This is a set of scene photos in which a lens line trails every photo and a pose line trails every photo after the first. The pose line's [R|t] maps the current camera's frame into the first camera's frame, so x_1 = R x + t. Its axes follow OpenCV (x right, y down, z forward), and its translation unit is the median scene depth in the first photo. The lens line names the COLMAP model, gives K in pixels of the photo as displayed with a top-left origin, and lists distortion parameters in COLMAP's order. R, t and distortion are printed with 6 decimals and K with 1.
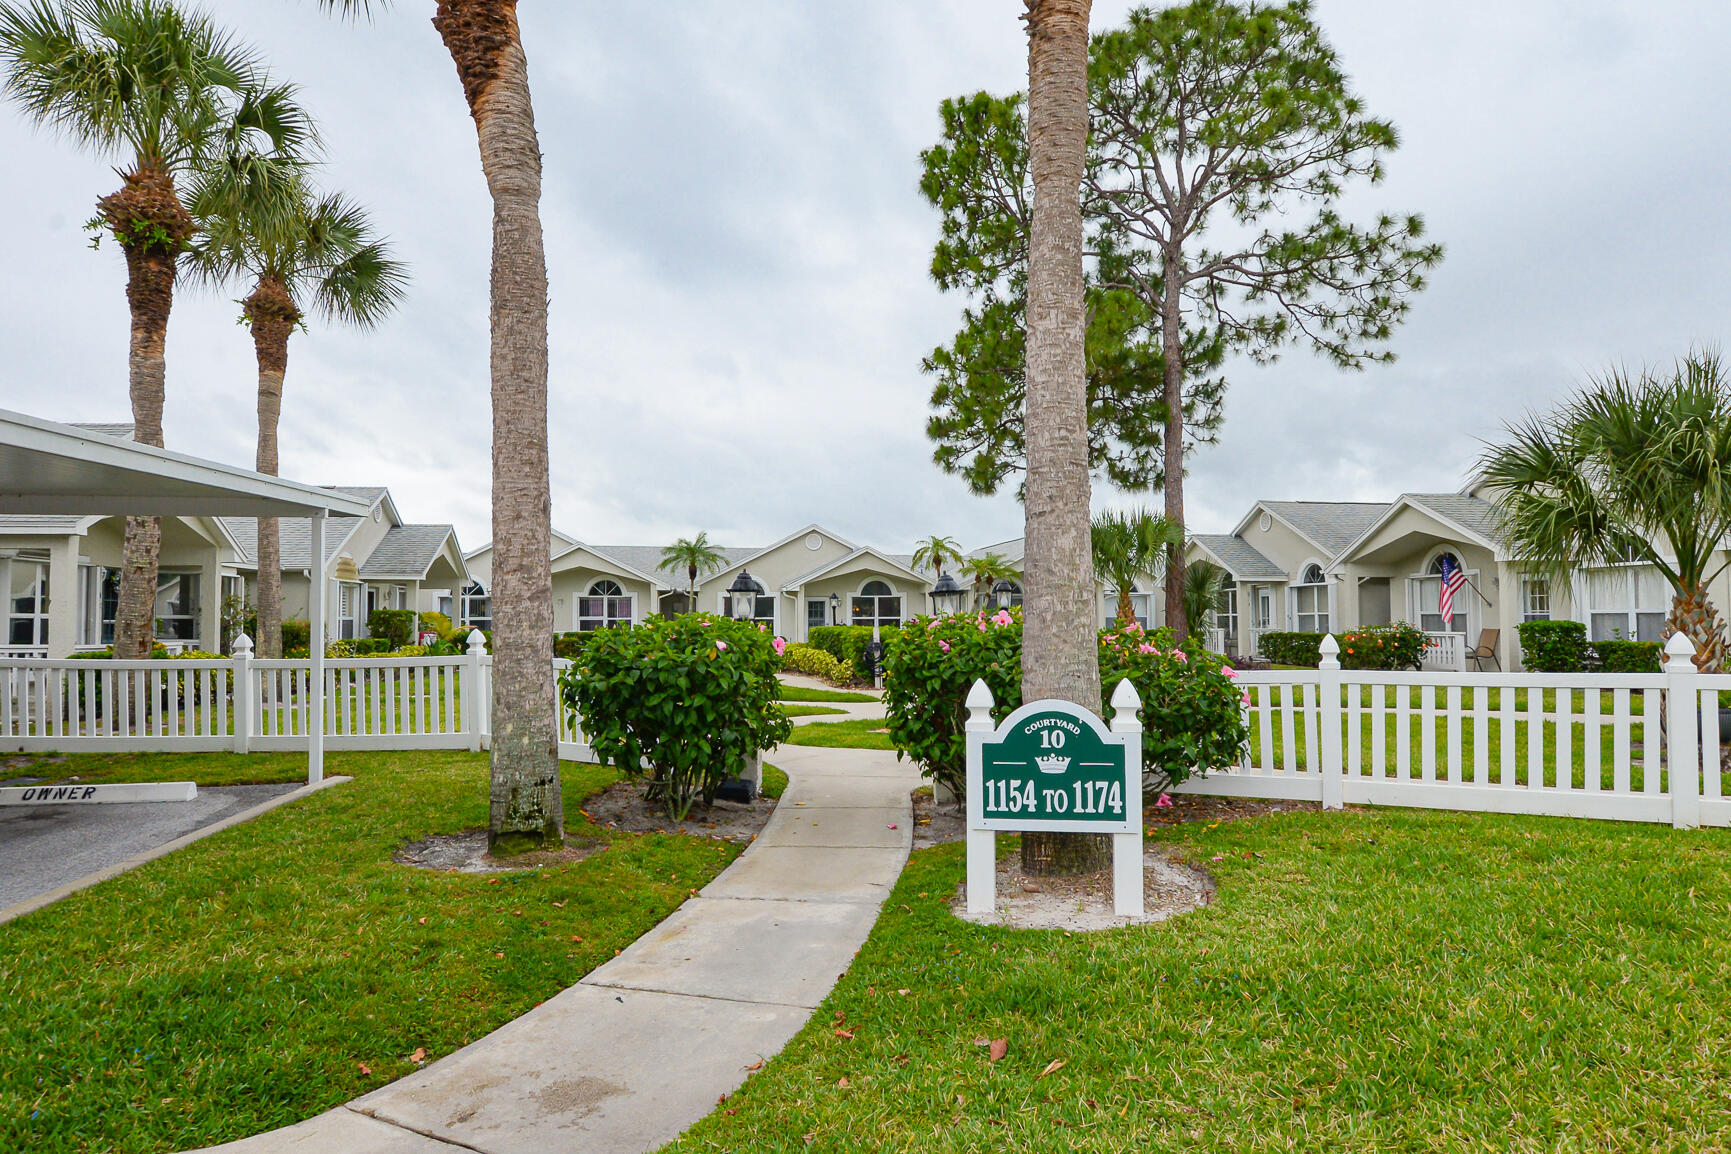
lens RADIAL K [[1101.1, 0, 865.5], [0, 1101.1, 577.0], [0, 0, 1]] dist [-0.002304, -0.000069]
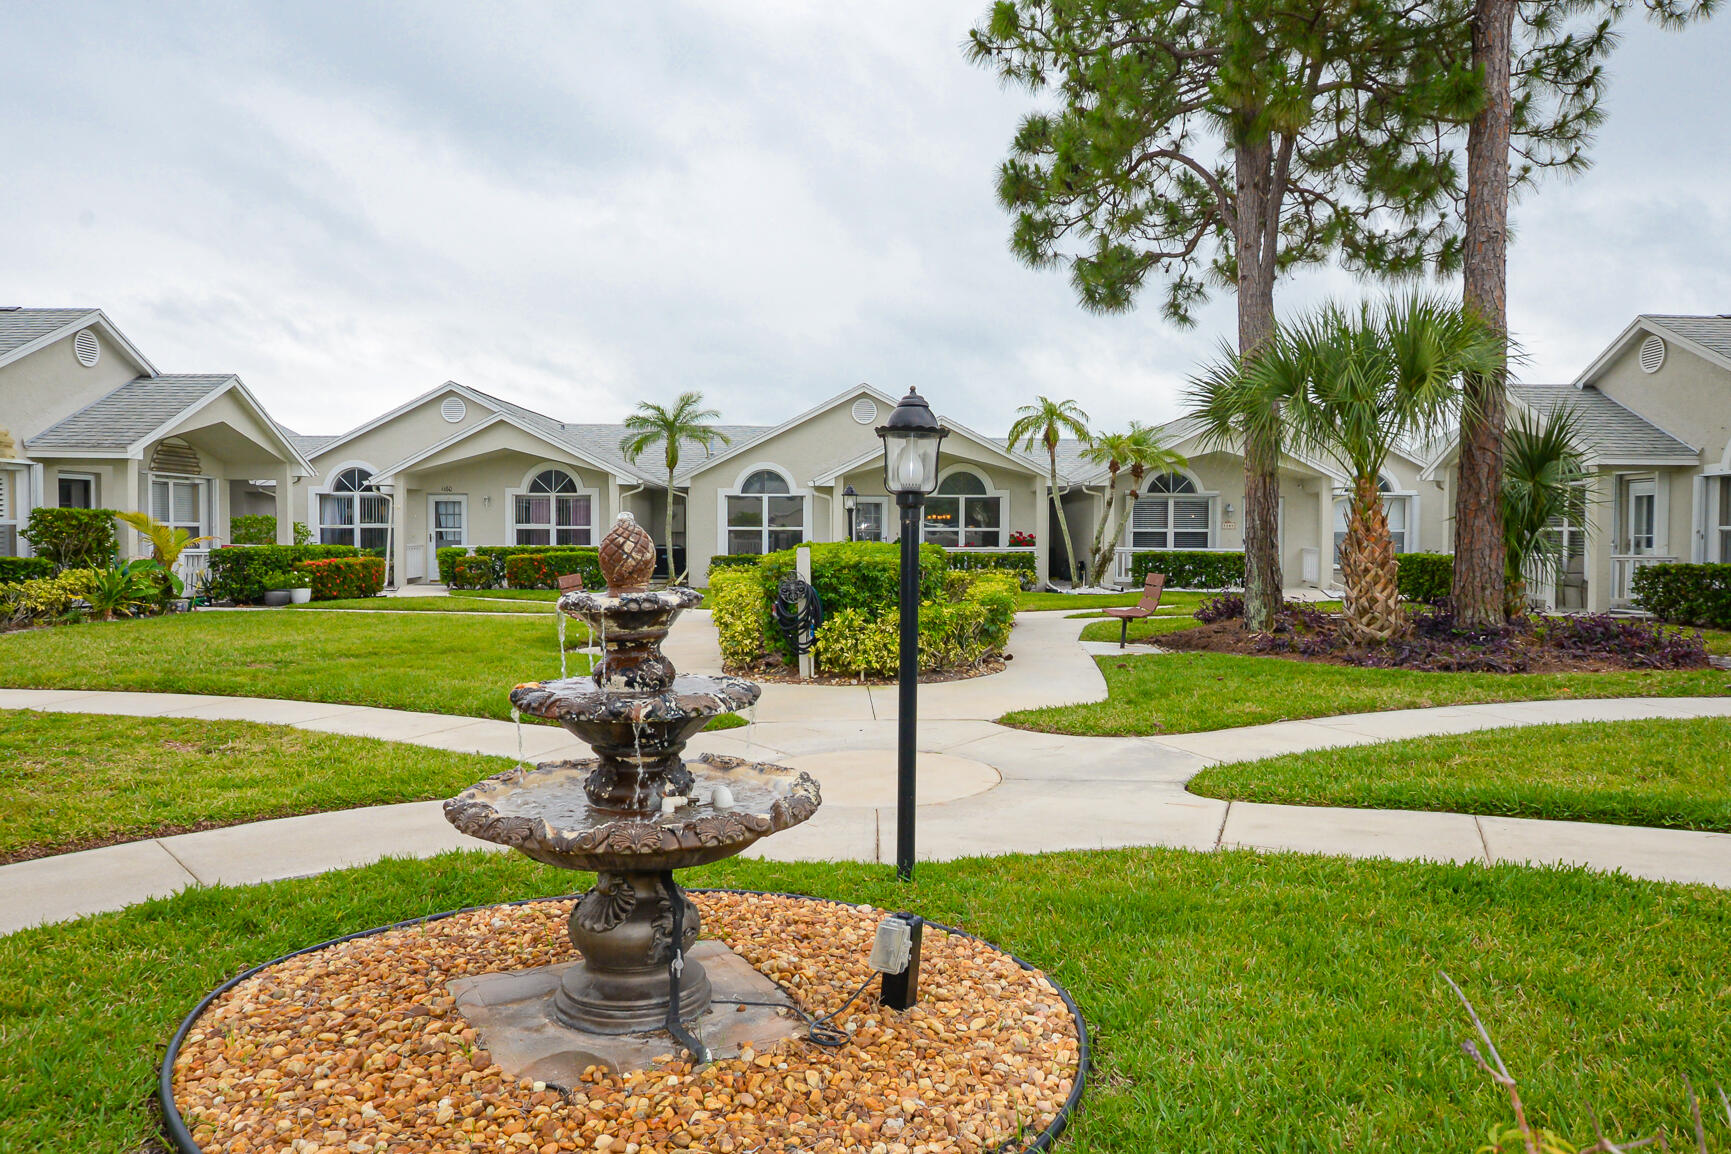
lens RADIAL K [[1163.3, 0, 865.5], [0, 1163.3, 577.0], [0, 0, 1]] dist [0.000165, 0.000108]
pose [[0.984082, 0.016150, -0.176982, 0.089950], [-0.002319, 0.996944, 0.078079, 0.013716], [0.177702, -0.076426, 0.981112, 0.372414]]
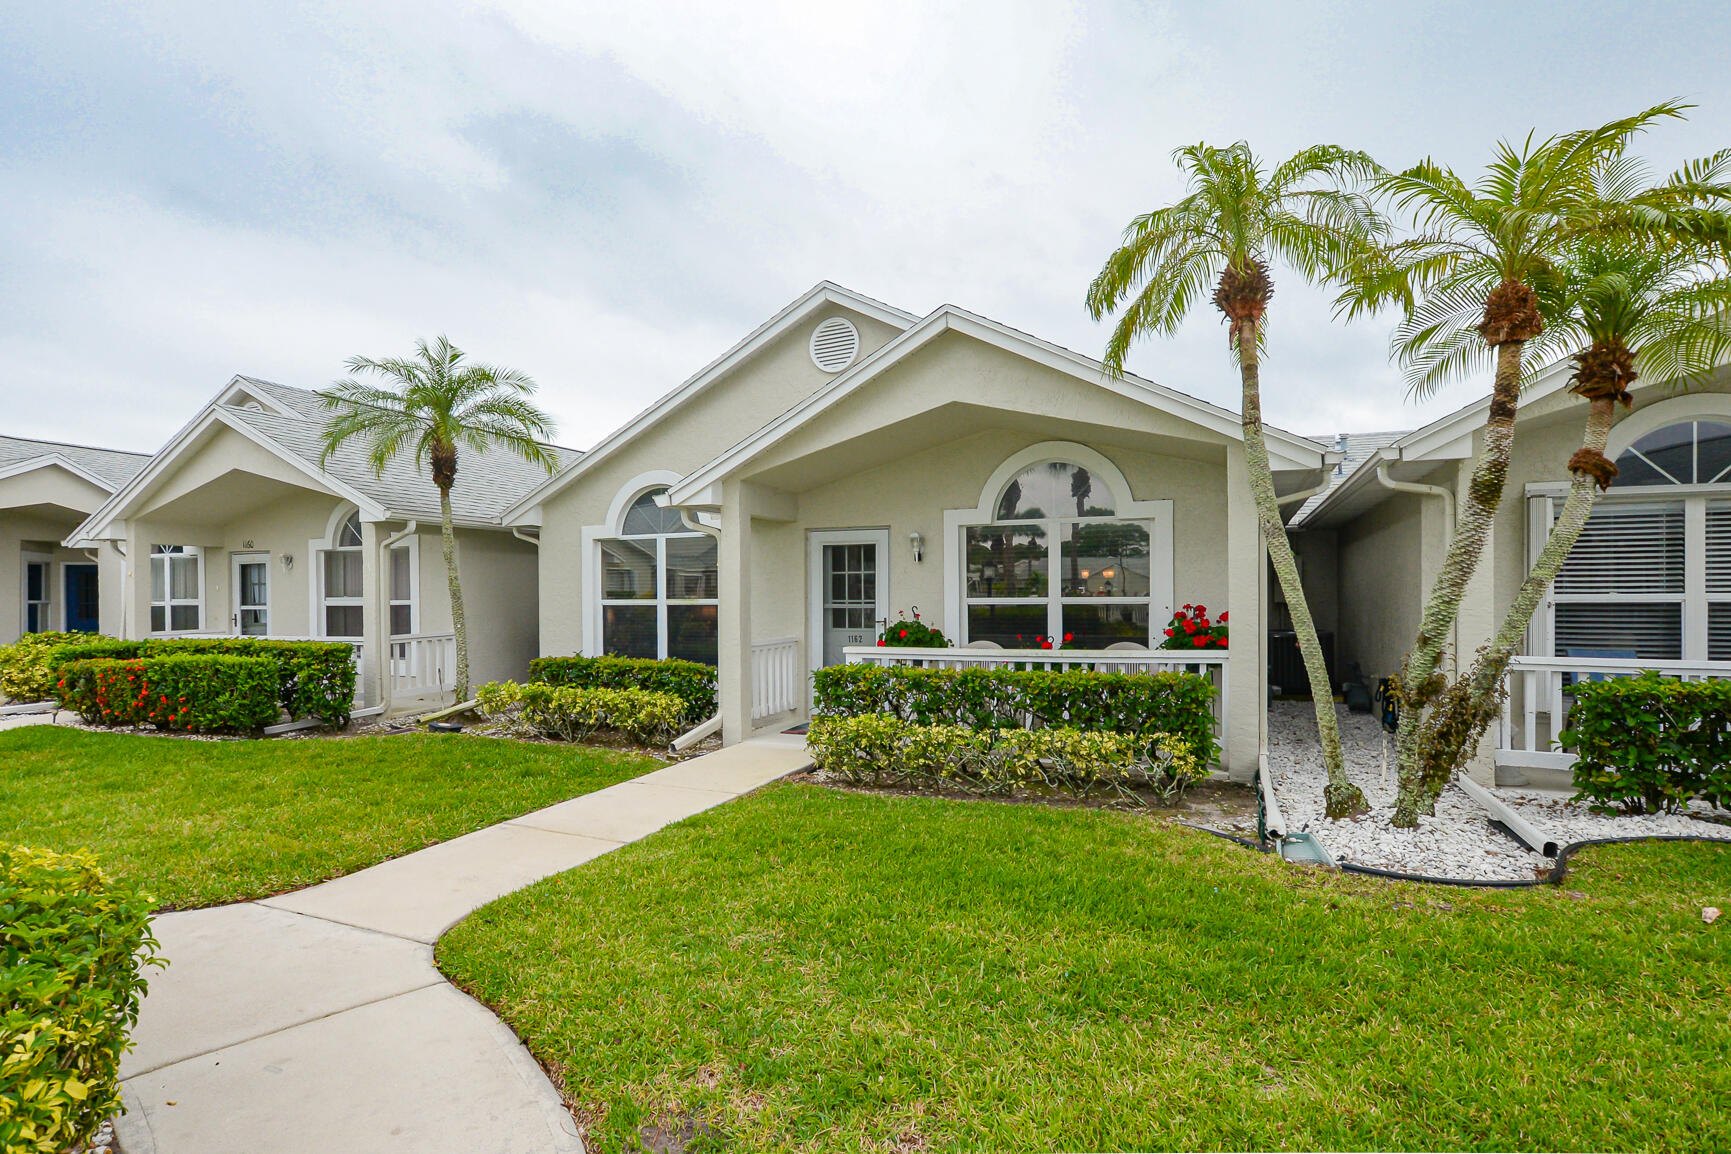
lens RADIAL K [[874.1, 0, 864.2], [0, 874.1, 600.1], [0, 0, 1]] dist [-0.048995, -0.000280]
pose [[0.831451, 0.003180, -0.555588, 0.104396], [0.023225, 0.998911, 0.040474, 0.031996], [0.555112, -0.046556, 0.830472, 0.947076]]
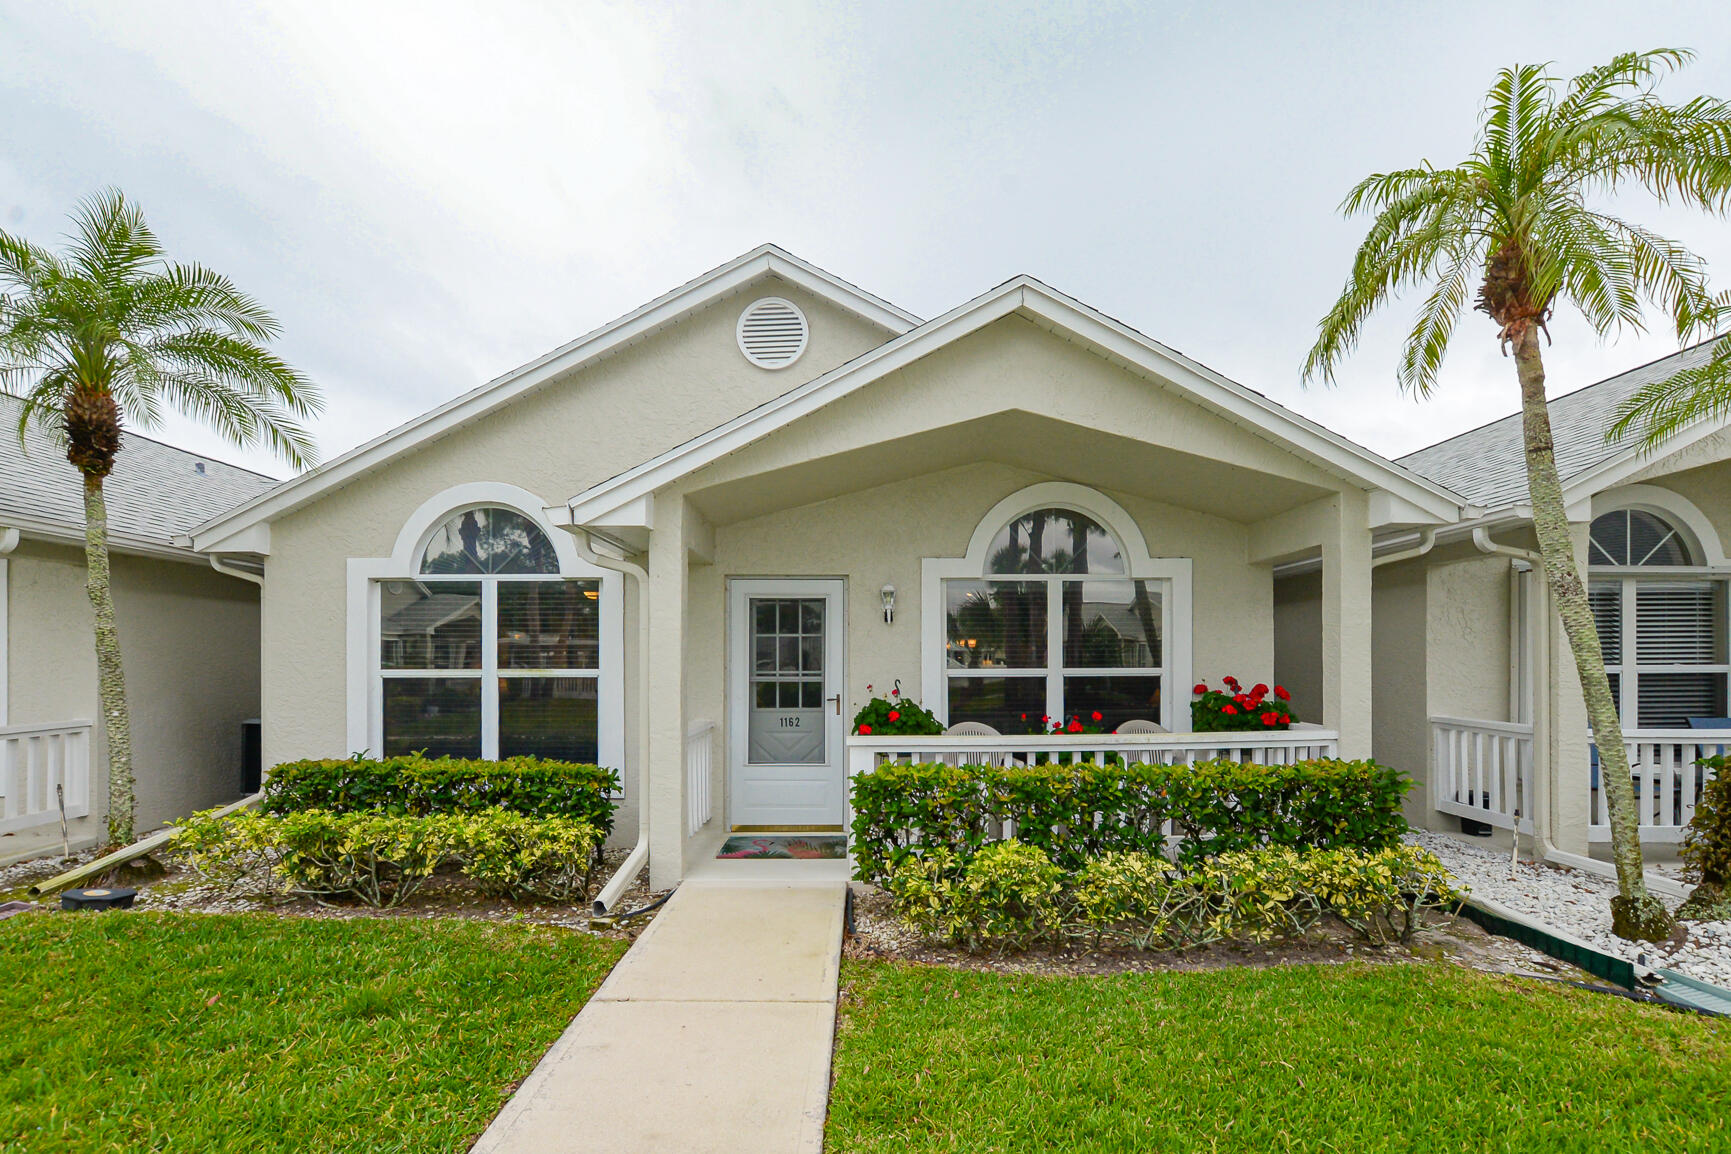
lens RADIAL K [[820.7, 0, 859.4], [0, 820.7, 648.9], [0, 0, 1]] dist [-0.001150, -0.012327]
pose [[0.981129, 0.001515, -0.193348, 0.001330], [0.001986, 0.999838, 0.017914, 0.034070], [0.193344, -0.017960, 0.980967, 0.985208]]
